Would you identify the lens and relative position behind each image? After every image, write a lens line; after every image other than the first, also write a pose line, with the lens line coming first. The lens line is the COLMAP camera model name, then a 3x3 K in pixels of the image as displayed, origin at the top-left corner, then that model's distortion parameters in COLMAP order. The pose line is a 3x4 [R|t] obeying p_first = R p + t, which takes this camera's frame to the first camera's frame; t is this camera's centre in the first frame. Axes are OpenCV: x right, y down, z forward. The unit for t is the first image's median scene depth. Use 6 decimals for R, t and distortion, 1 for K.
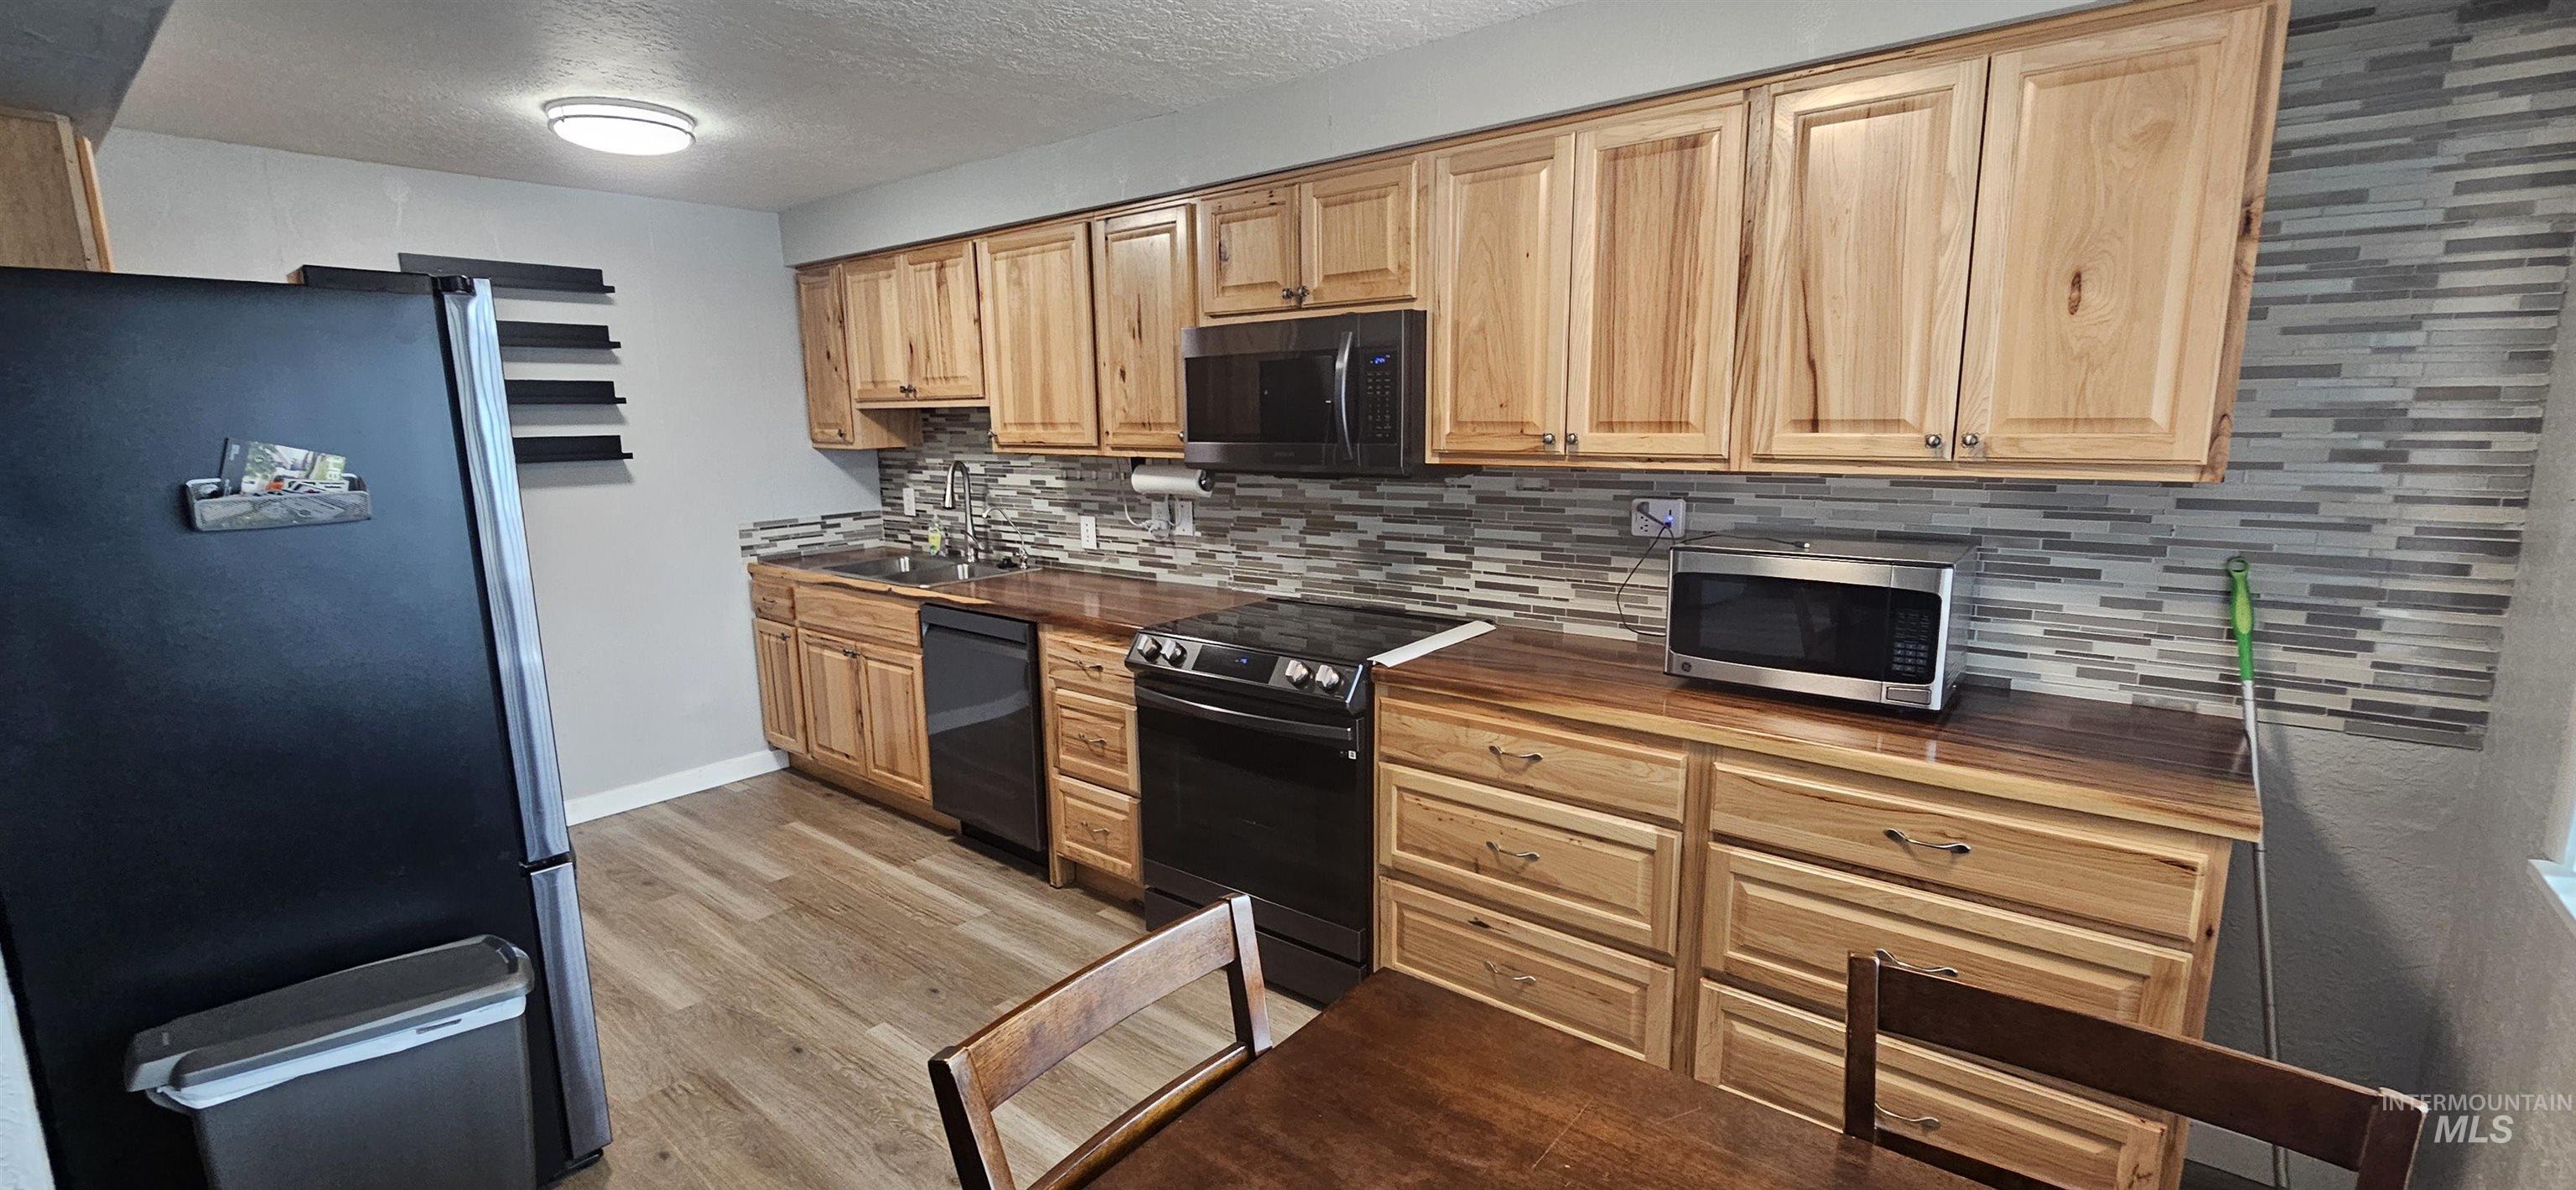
lens RADIAL K [[1060.7, 0, 1281.8], [0, 1060.7, 594.4], [0, 0, 1]] dist [-0.002851, 0.000635]
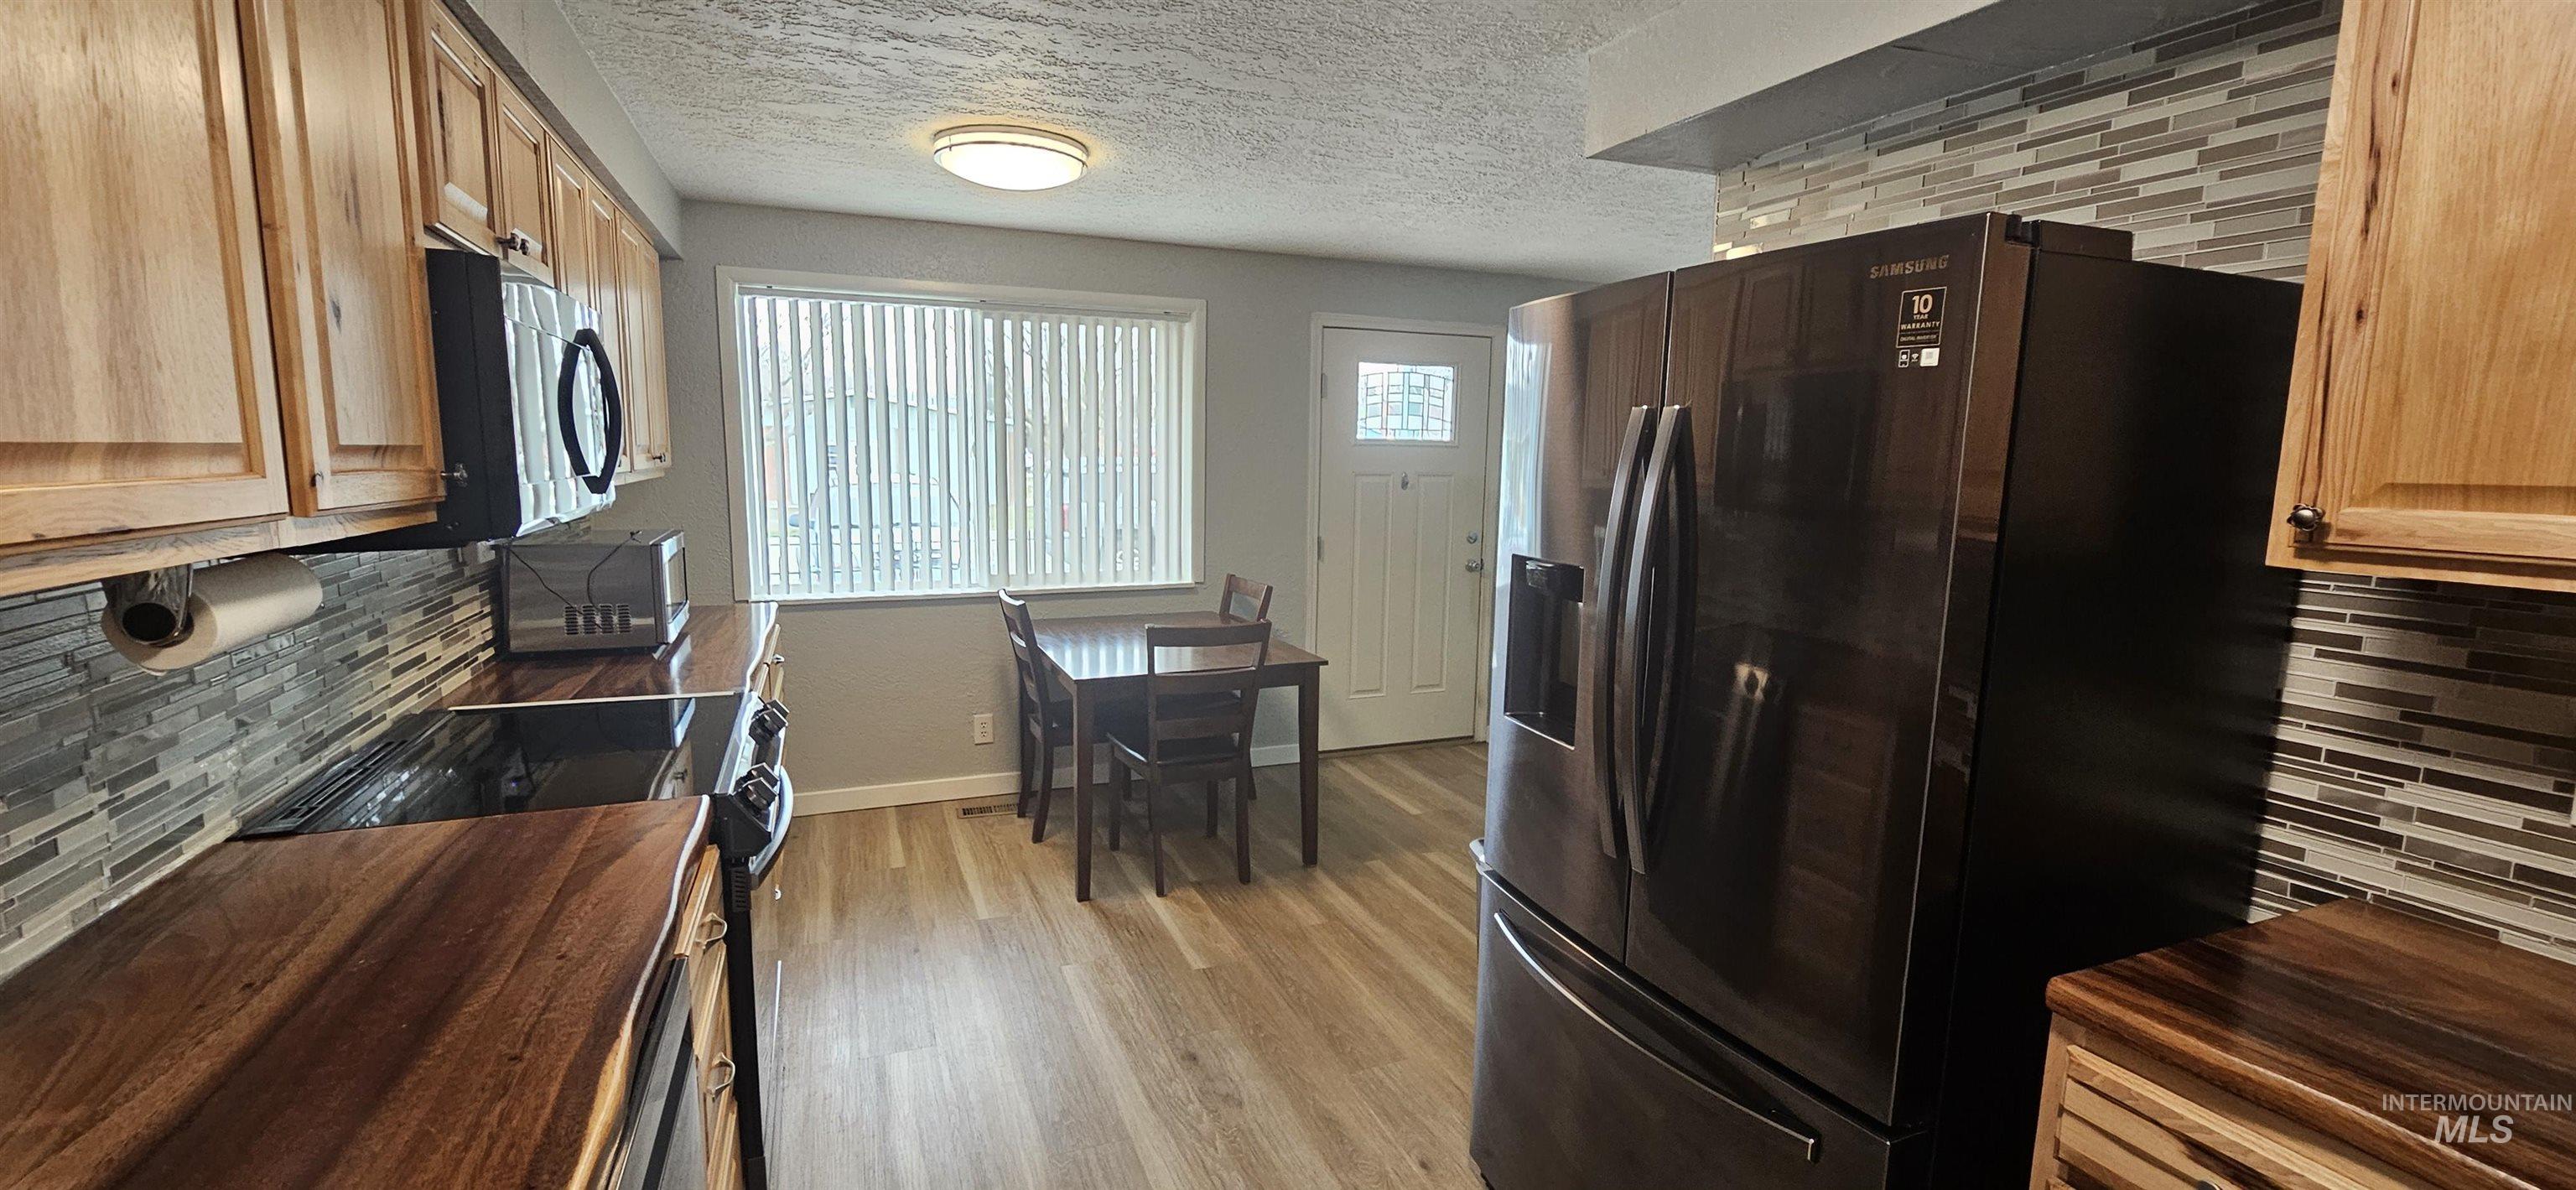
lens RADIAL K [[1060.7, 0, 1278.3], [0, 1060.7, 598.6], [0, 0, 1]] dist [-0.002851, 0.000635]
pose [[-0.881244, -0.065378, 0.468118, -0.654508], [0.077354, 0.957086, 0.279290, -0.205974], [-0.466289, 0.282333, -0.838369, 1.281281]]
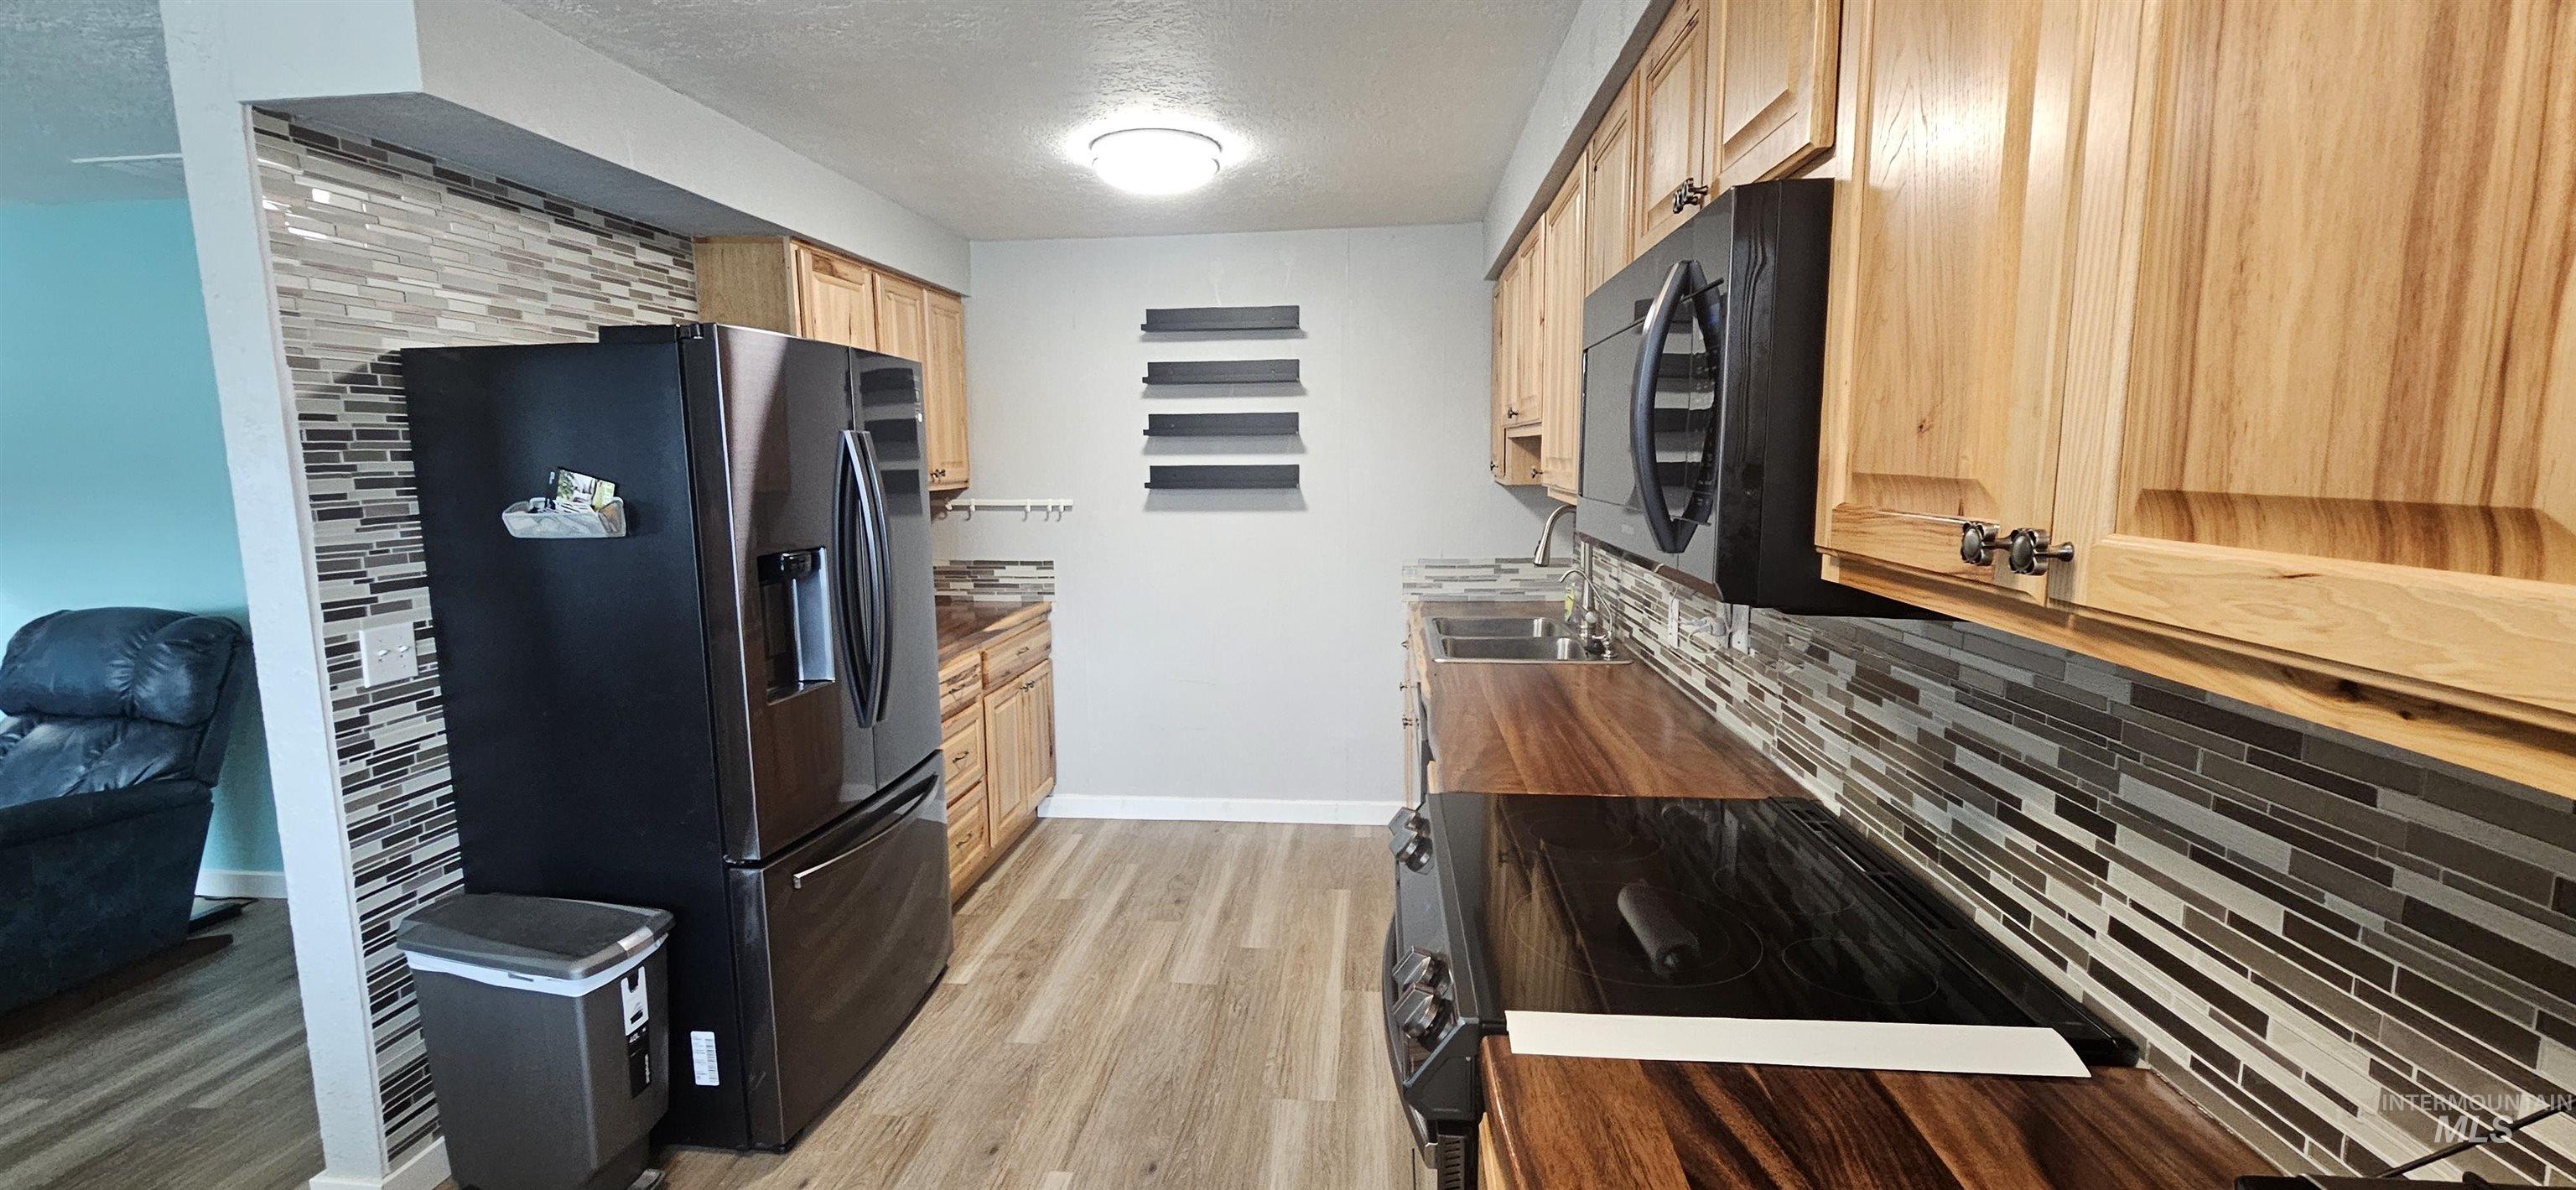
lens RADIAL K [[1060.7, 0, 1273.4], [0, 1060.7, 597.2], [0, 0, 1]] dist [-0.002851, 0.000635]
pose [[0.546025, 0.120531, -0.829053, 0.305846], [-0.138991, 0.988915, 0.052231, -0.096960], [0.826159, 0.086711, 0.556725, 0.550500]]
